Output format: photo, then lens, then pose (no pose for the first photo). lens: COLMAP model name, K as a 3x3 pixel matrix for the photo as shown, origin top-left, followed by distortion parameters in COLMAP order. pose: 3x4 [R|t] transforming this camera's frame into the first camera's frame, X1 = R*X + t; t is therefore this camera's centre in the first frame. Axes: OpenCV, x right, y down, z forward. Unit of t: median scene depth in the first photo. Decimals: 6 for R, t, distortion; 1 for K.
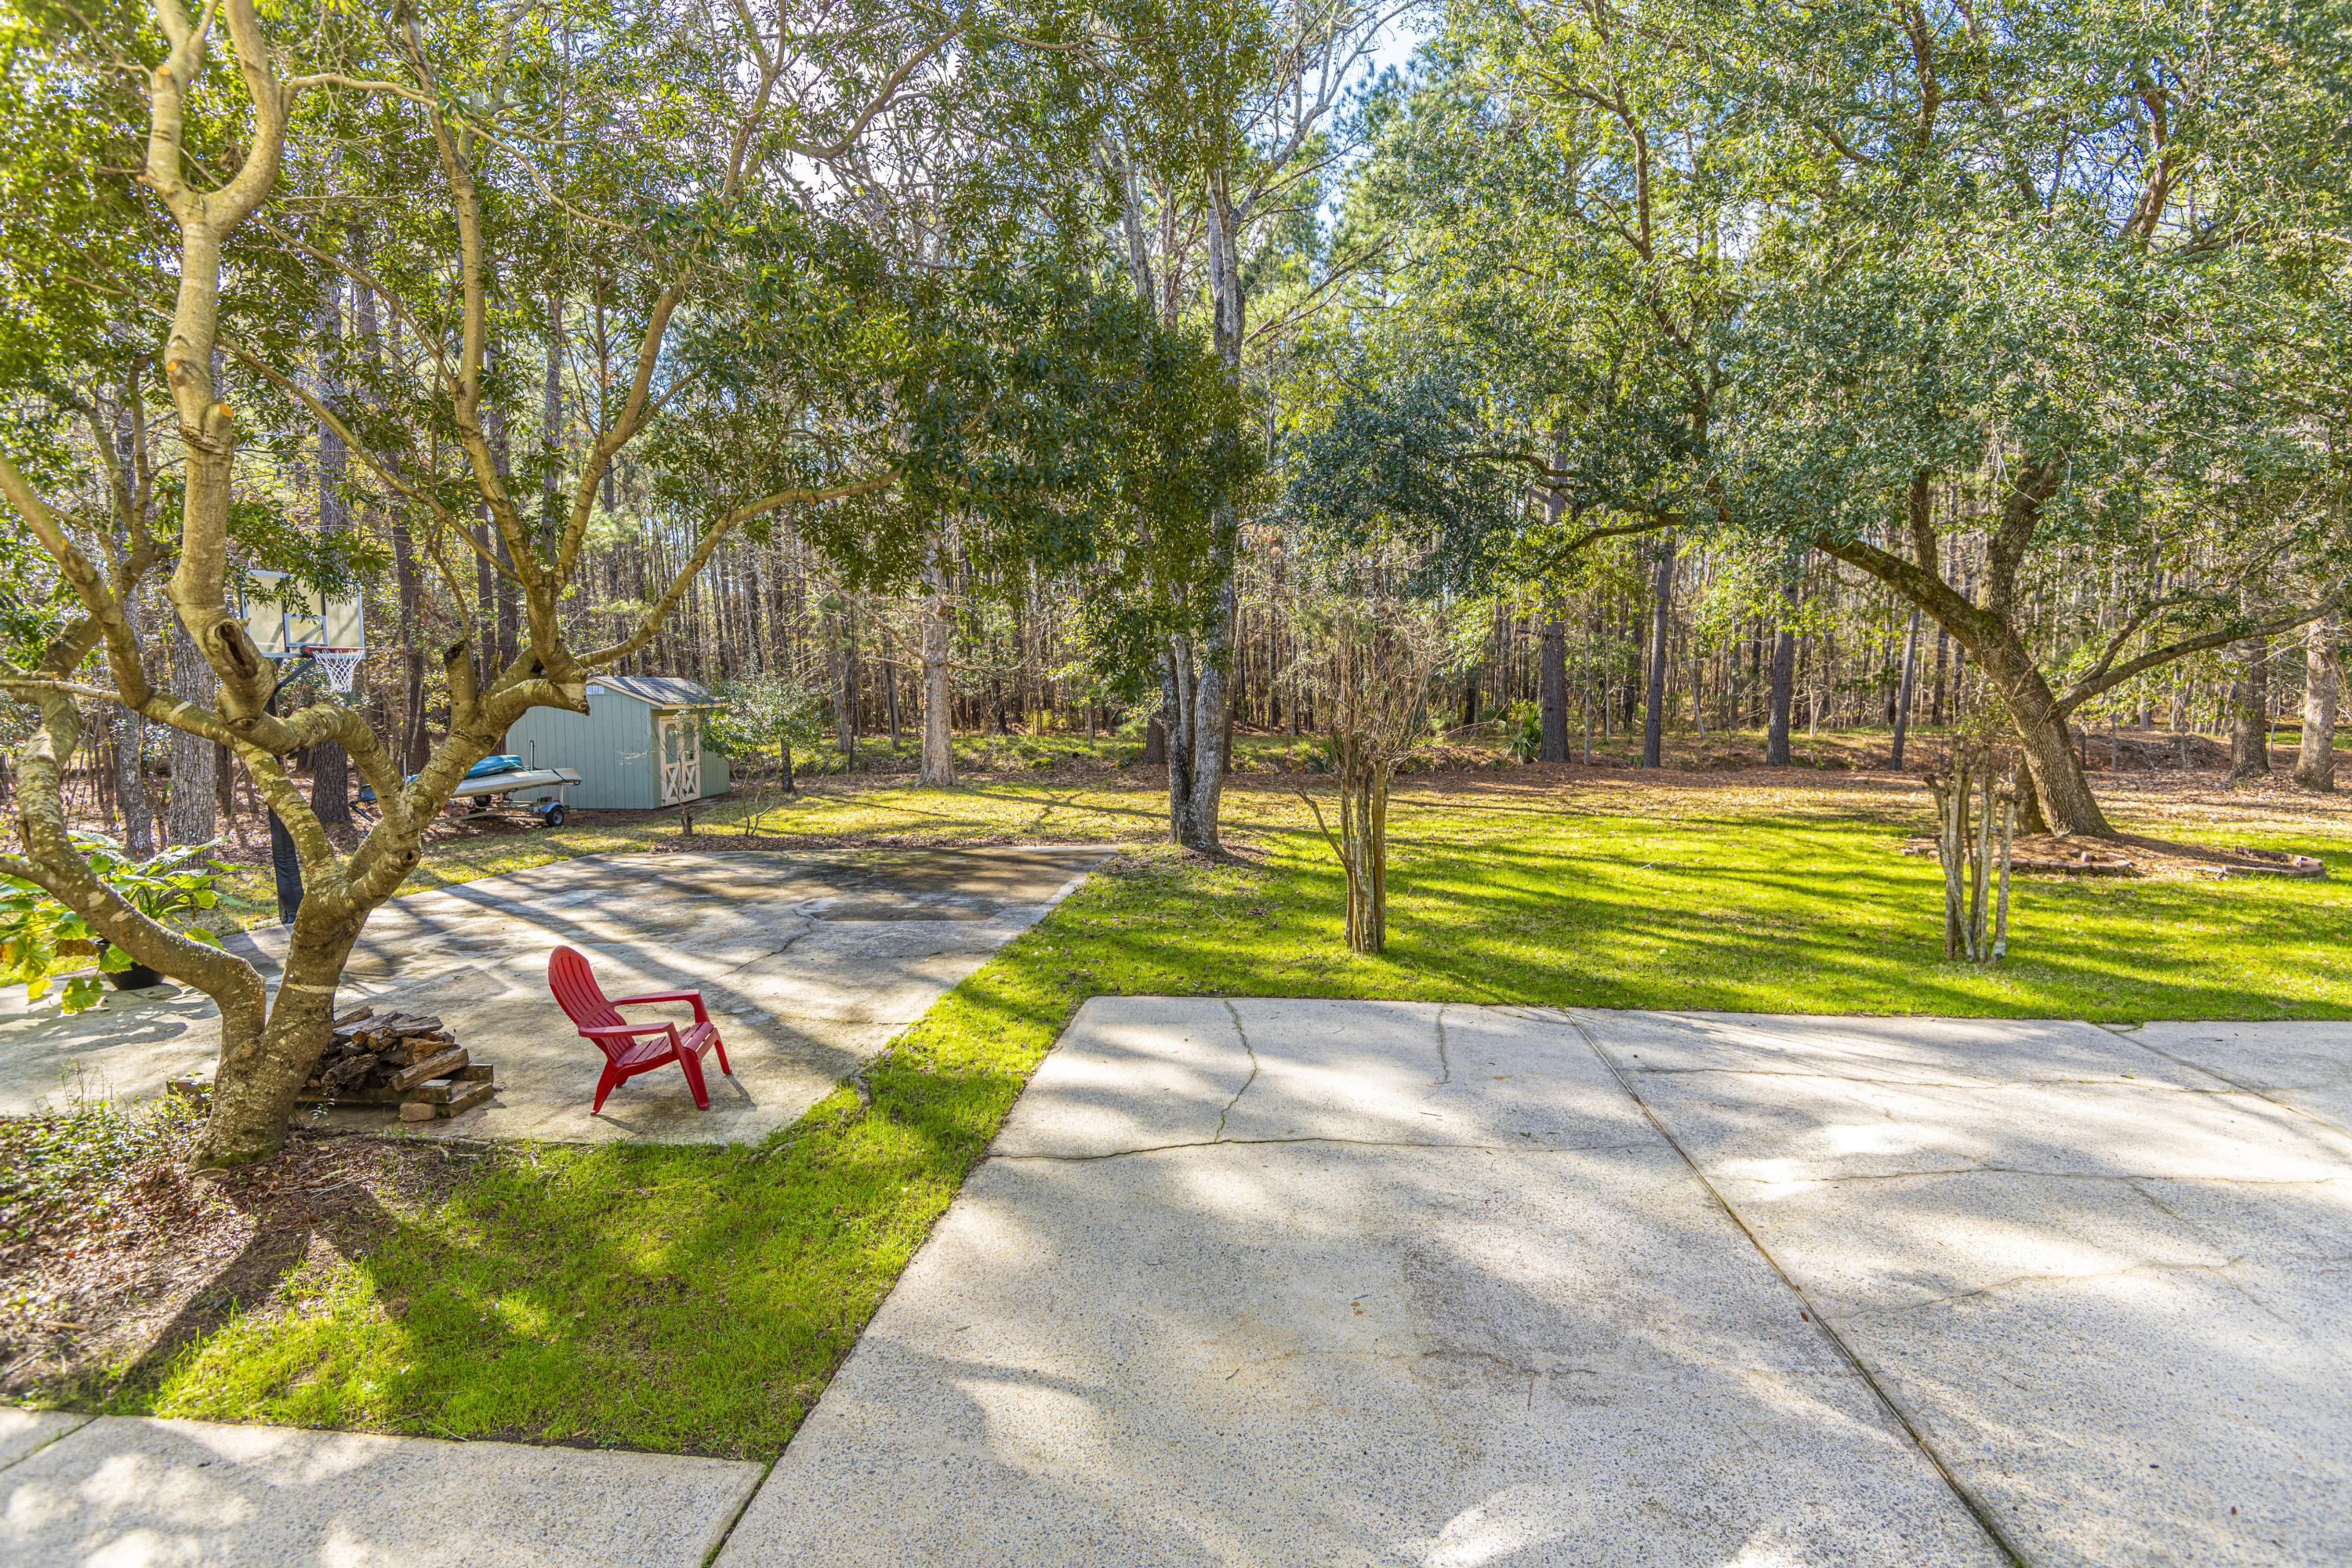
lens RADIAL K [[1066.8, 0, 1194.8], [0, 1066.8, 774.5], [0, 0, 1]] dist [0.001852, -0.014859]
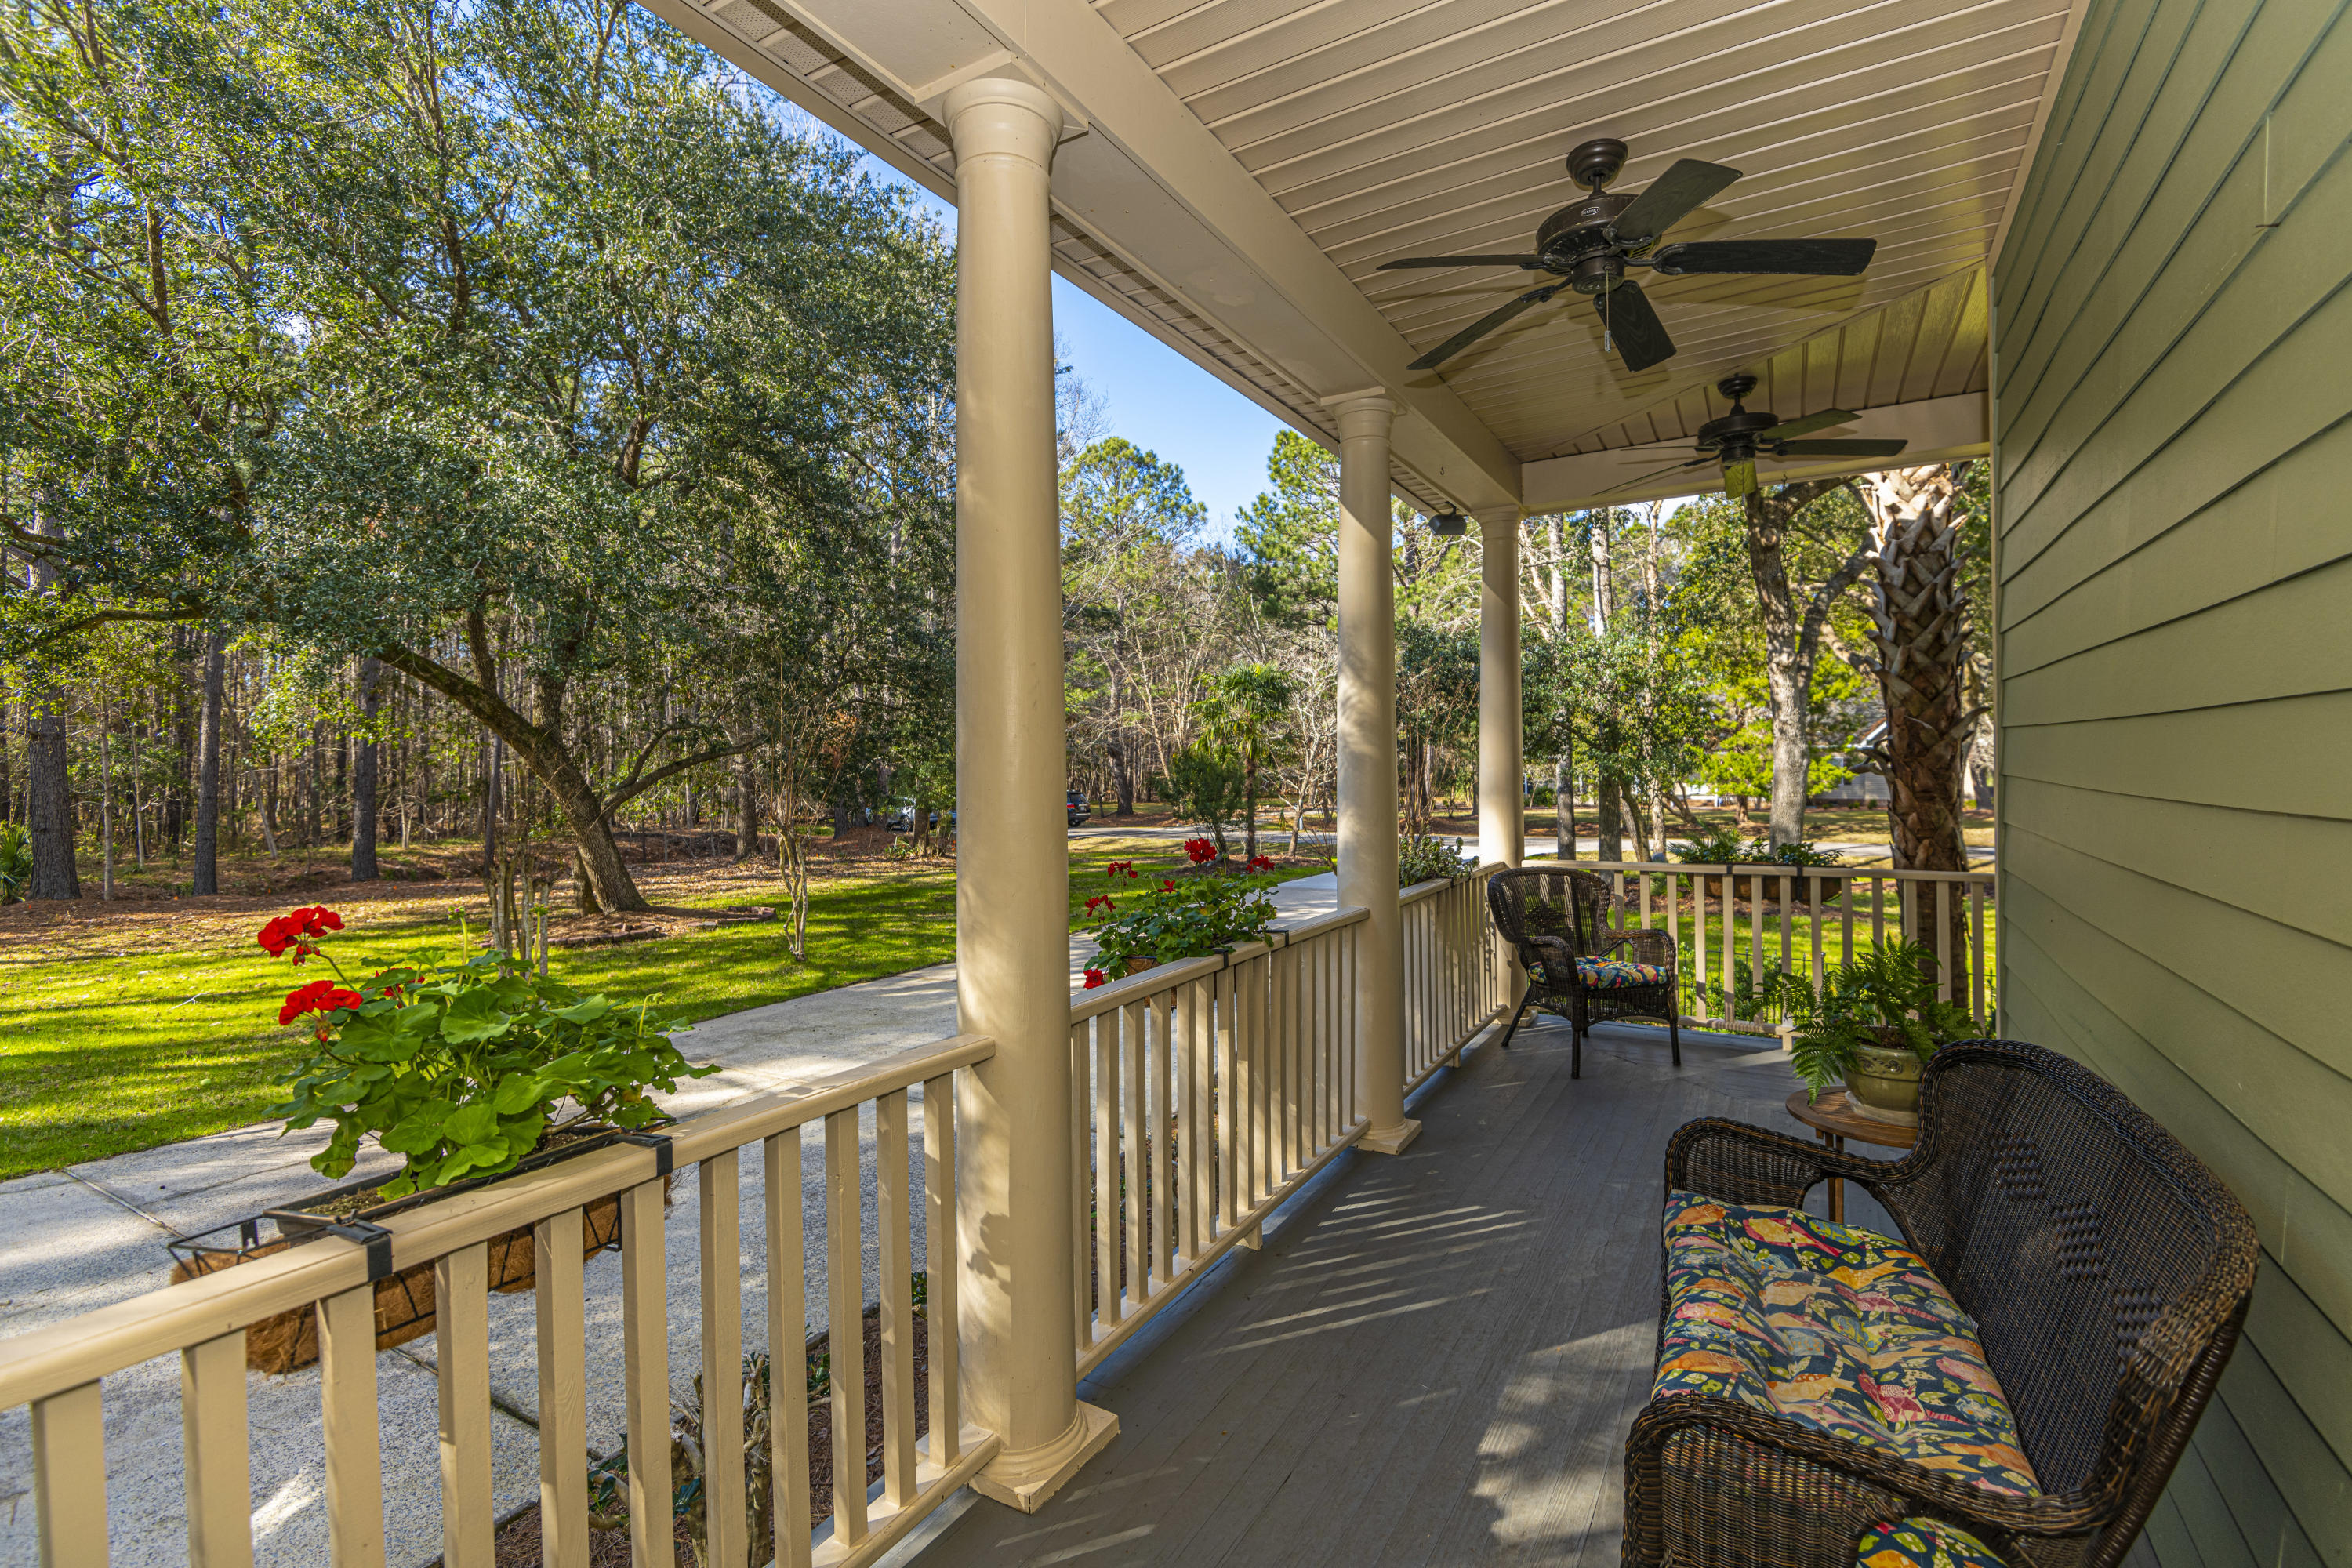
lens RADIAL K [[1066.8, 0, 1194.8], [0, 1066.8, 774.5], [0, 0, 1]] dist [0.001852, -0.014859]
pose [[0.408835, 0.009169, 0.912562, -0.026139], [0.088369, 0.994853, -0.049586, 0.015508], [-0.908320, 0.100915, 0.405920, -0.105301]]
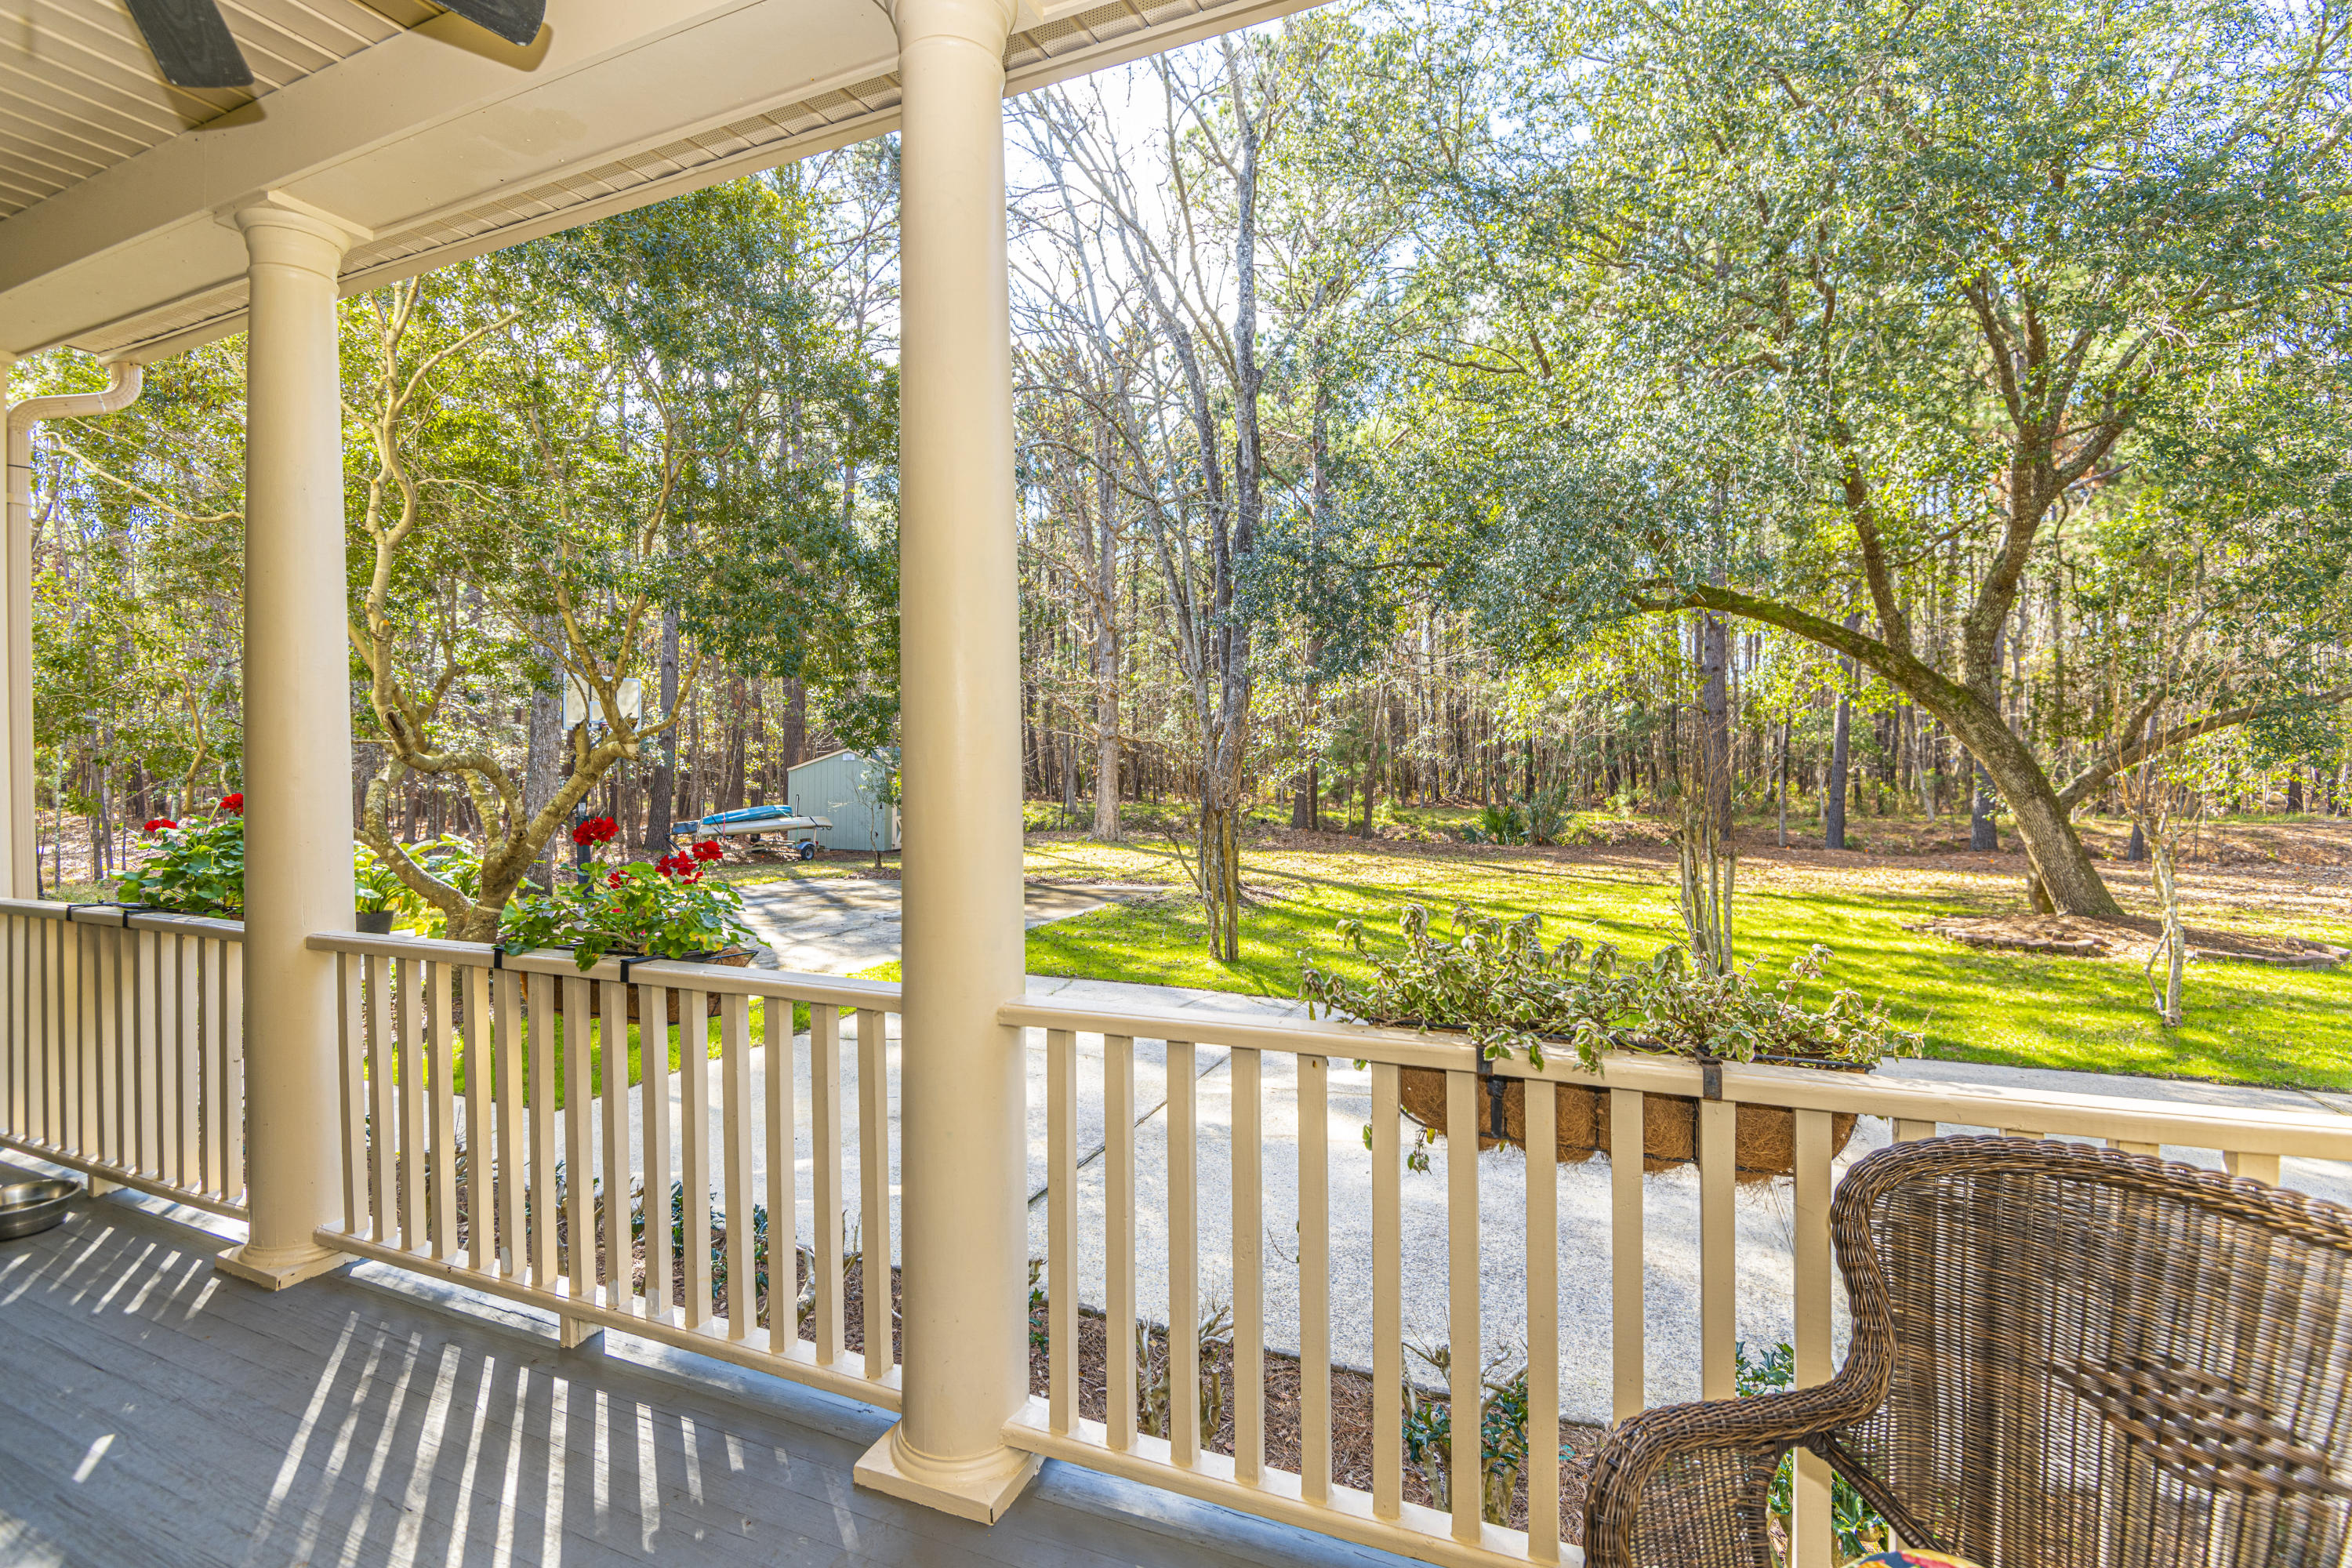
lens RADIAL K [[1066.8, 0, 1194.8], [0, 1066.8, 774.5], [0, 0, 1]] dist [0.001852, -0.014859]
pose [[0.956563, 0.014225, -0.291178, 0.285259], [-0.034647, 0.997277, -0.065100, 0.015966], [0.289459, 0.072361, 0.954451, -0.136614]]
